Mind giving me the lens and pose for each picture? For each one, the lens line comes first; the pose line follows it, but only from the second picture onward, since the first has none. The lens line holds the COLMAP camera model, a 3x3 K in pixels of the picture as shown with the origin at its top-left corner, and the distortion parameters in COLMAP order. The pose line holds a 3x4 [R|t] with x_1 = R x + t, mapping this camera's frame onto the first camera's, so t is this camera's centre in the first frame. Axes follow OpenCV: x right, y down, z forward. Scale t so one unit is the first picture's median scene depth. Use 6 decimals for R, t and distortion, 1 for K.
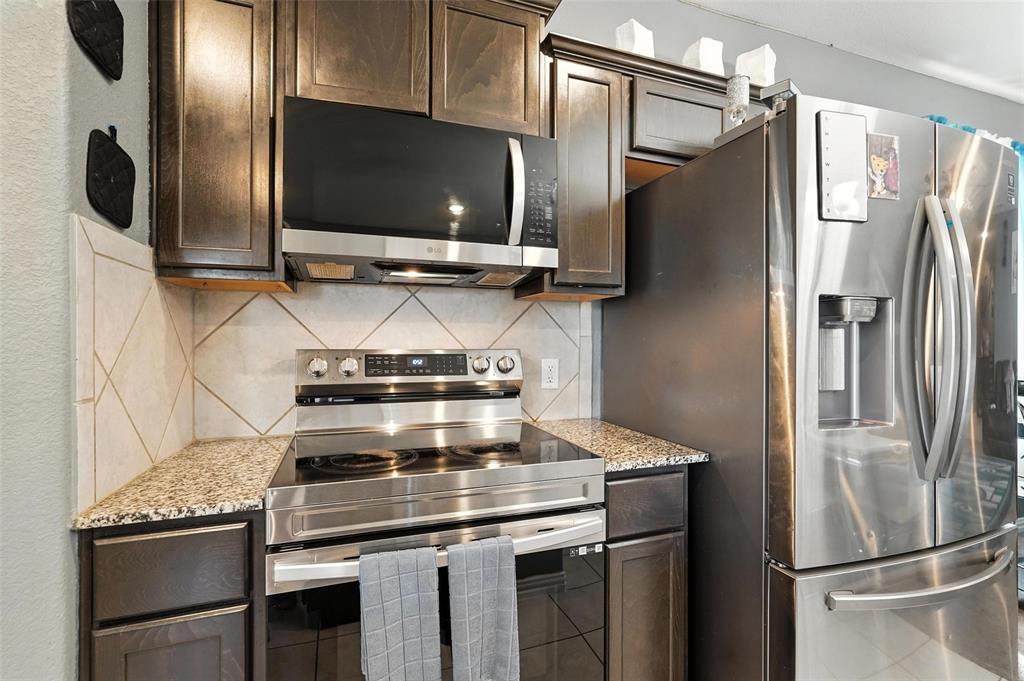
lens RADIAL K [[458.5, 0, 513.6], [0, 458.5, 339.7], [0, 0, 1]] dist [-0.009787, 0.006389]
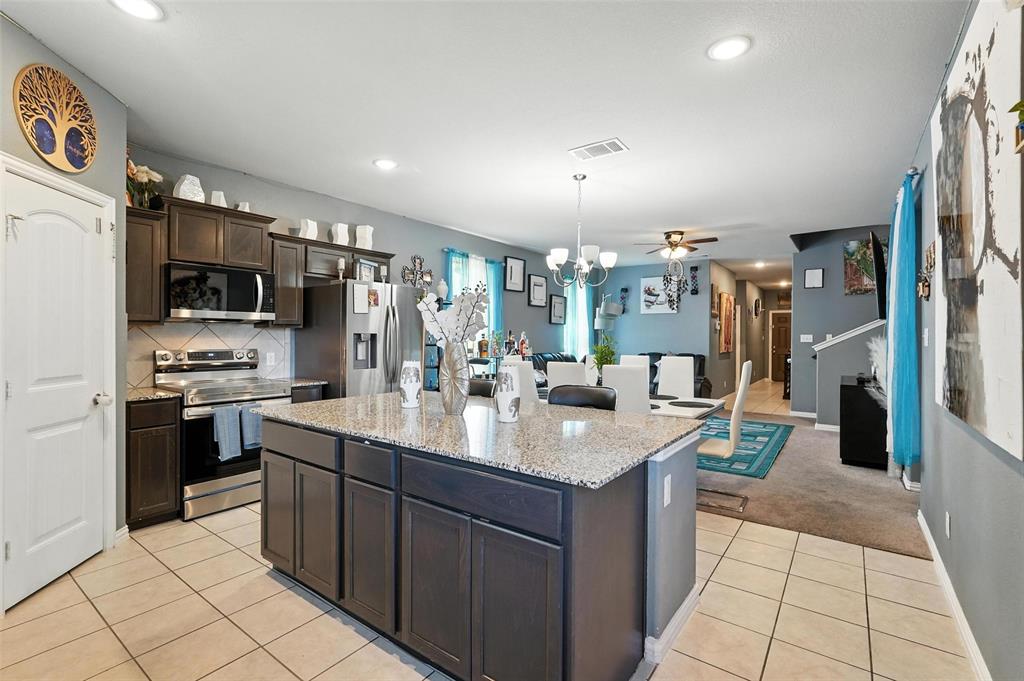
lens RADIAL K [[458.5, 0, 510.5], [0, 458.5, 336.7], [0, 0, 1]] dist [-0.009787, 0.006389]
pose [[0.833366, 0.000101, 0.552721, -0.238267], [-0.002250, 0.999992, 0.003210, -0.061851], [-0.552717, -0.003919, 0.833360, -2.035509]]
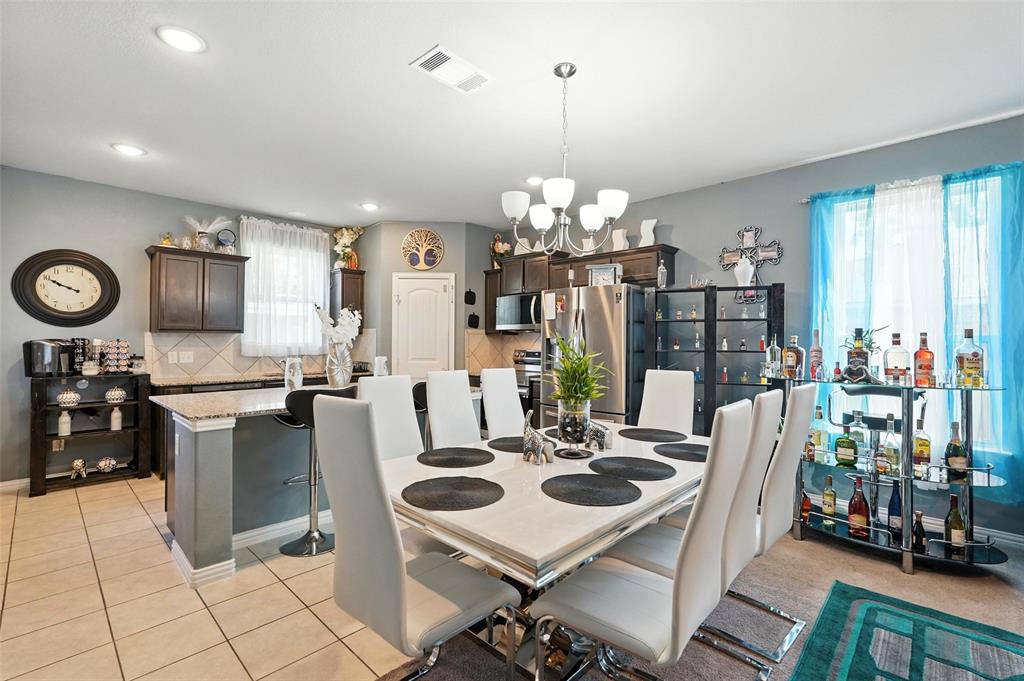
lens RADIAL K [[458.5, 0, 509.2], [0, 458.5, 335.3], [0, 0, 1]] dist [-0.009787, 0.006389]
pose [[0.442949, -0.012677, -0.896457, 3.097750], [-0.002513, 0.999879, -0.015381, -0.043179], [0.896543, 0.009066, 0.442863, -0.823815]]
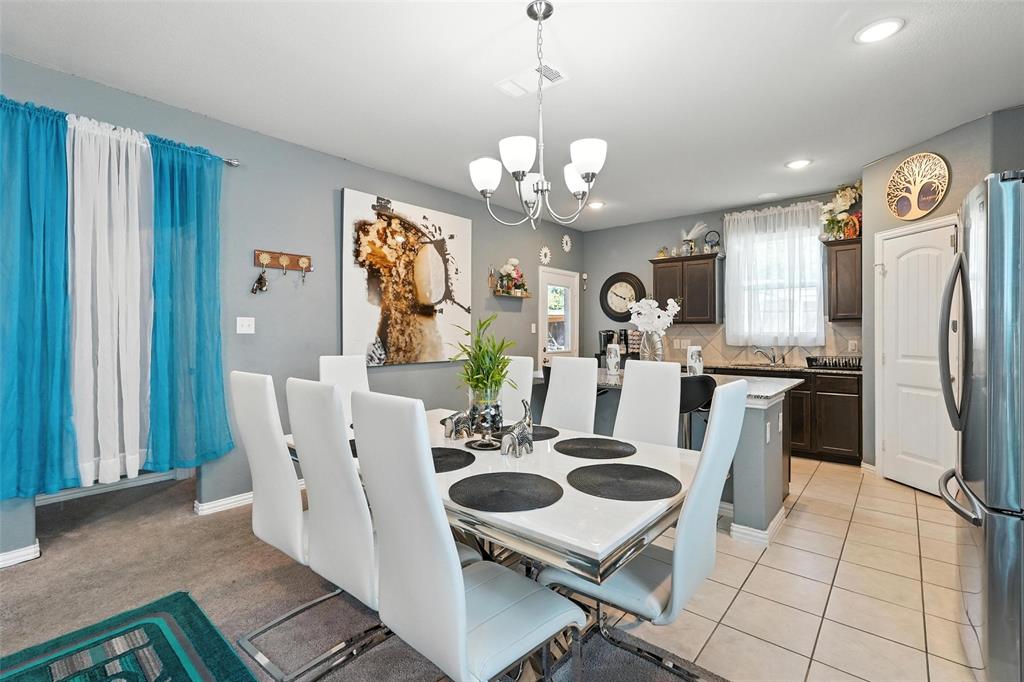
lens RADIAL K [[458.5, 0, 524.9], [0, 458.5, 327.8], [0, 0, 1]] dist [-0.009787, 0.006389]
pose [[-0.854021, -0.012120, -0.520097, 2.417542], [-0.006034, 0.999892, -0.013392, -0.013876], [0.520203, -0.008299, -0.854002, 1.233715]]
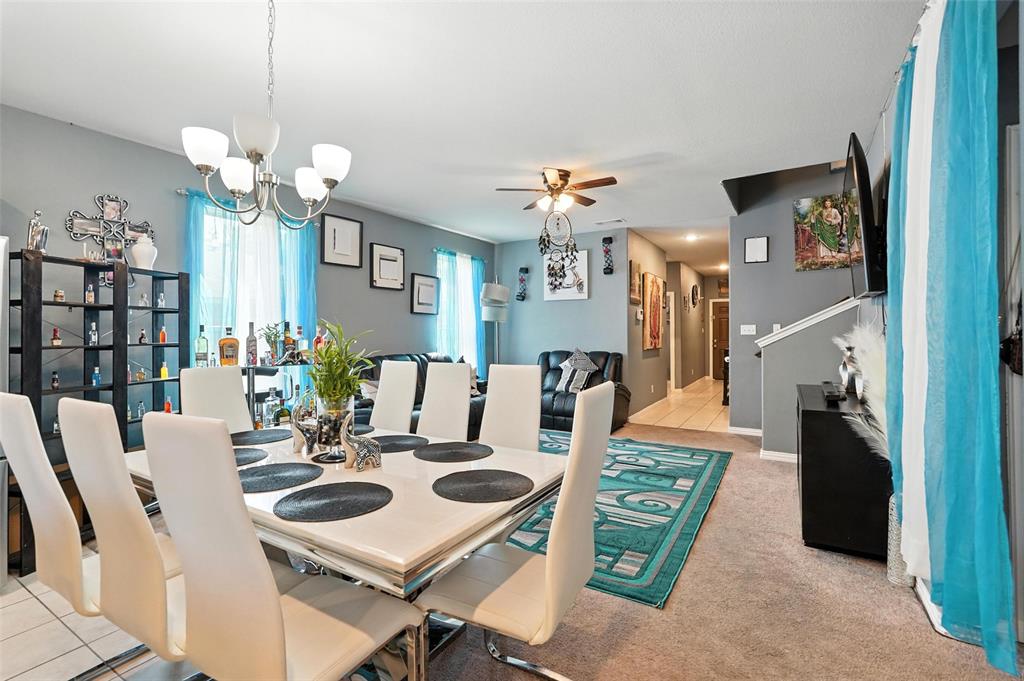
lens RADIAL K [[458.5, 0, 508.7], [0, 458.5, 331.5], [0, 0, 1]] dist [-0.009787, 0.006389]
pose [[0.781983, -0.008752, 0.623238, 1.402574], [0.008911, 0.999956, 0.002861, -0.048517], [-0.623236, 0.003316, 0.782027, -1.348571]]
